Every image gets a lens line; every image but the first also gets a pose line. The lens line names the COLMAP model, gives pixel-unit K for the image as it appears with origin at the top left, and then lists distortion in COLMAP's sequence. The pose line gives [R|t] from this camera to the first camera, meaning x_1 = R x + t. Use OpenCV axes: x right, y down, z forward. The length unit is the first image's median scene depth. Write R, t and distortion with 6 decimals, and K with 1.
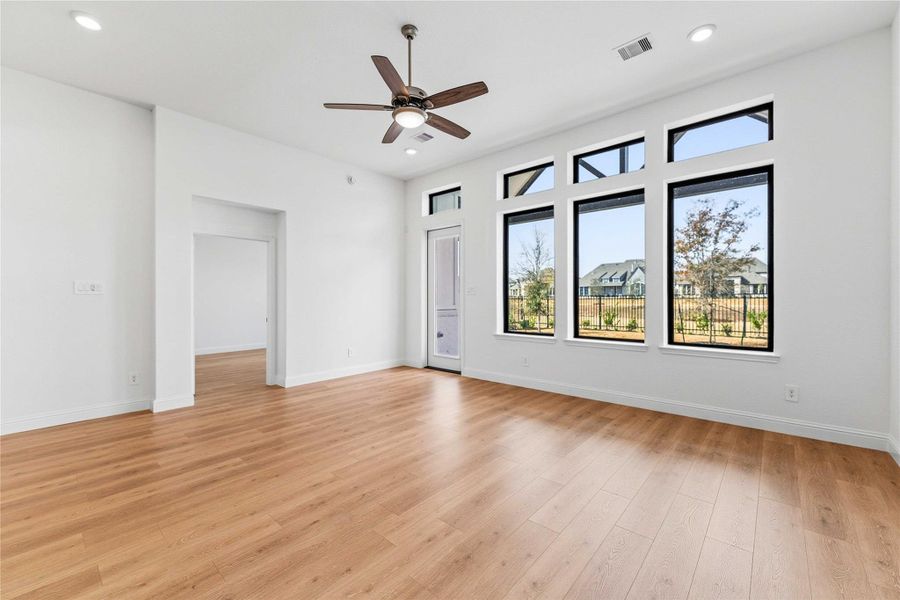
lens RADIAL K [[367.4, 0, 450.2], [0, 367.4, 298.1], [0, 0, 1]] dist [-0.001580, -0.000327]
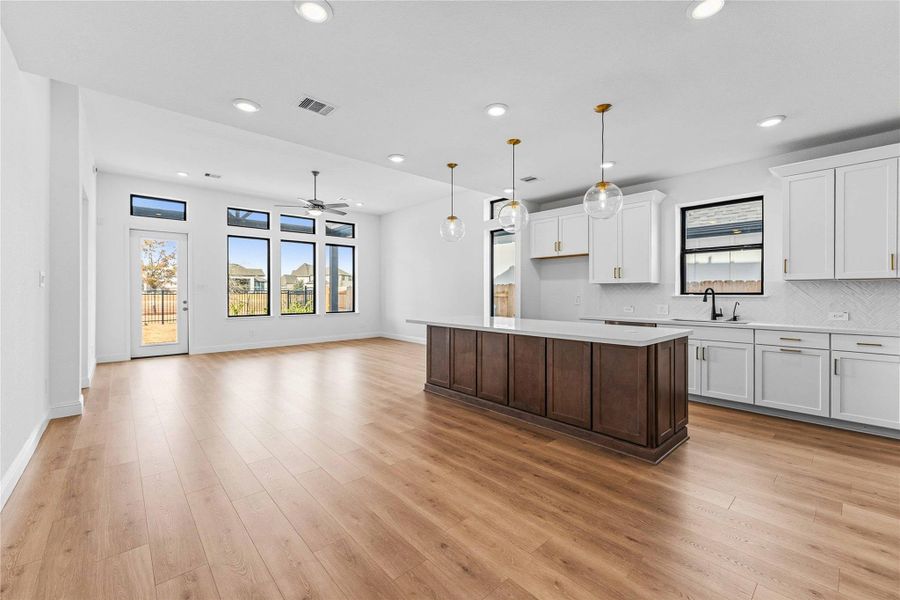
lens RADIAL K [[371.9, 0, 444.9], [0, 371.9, 294.9], [0, 0, 1]] dist [-0.001870, 0.000162]
pose [[0.124475, -0.002736, 0.992219, -1.847440], [0.001394, 0.999996, 0.002582, 0.005847], [-0.992222, 0.001062, 0.124478, -0.036065]]
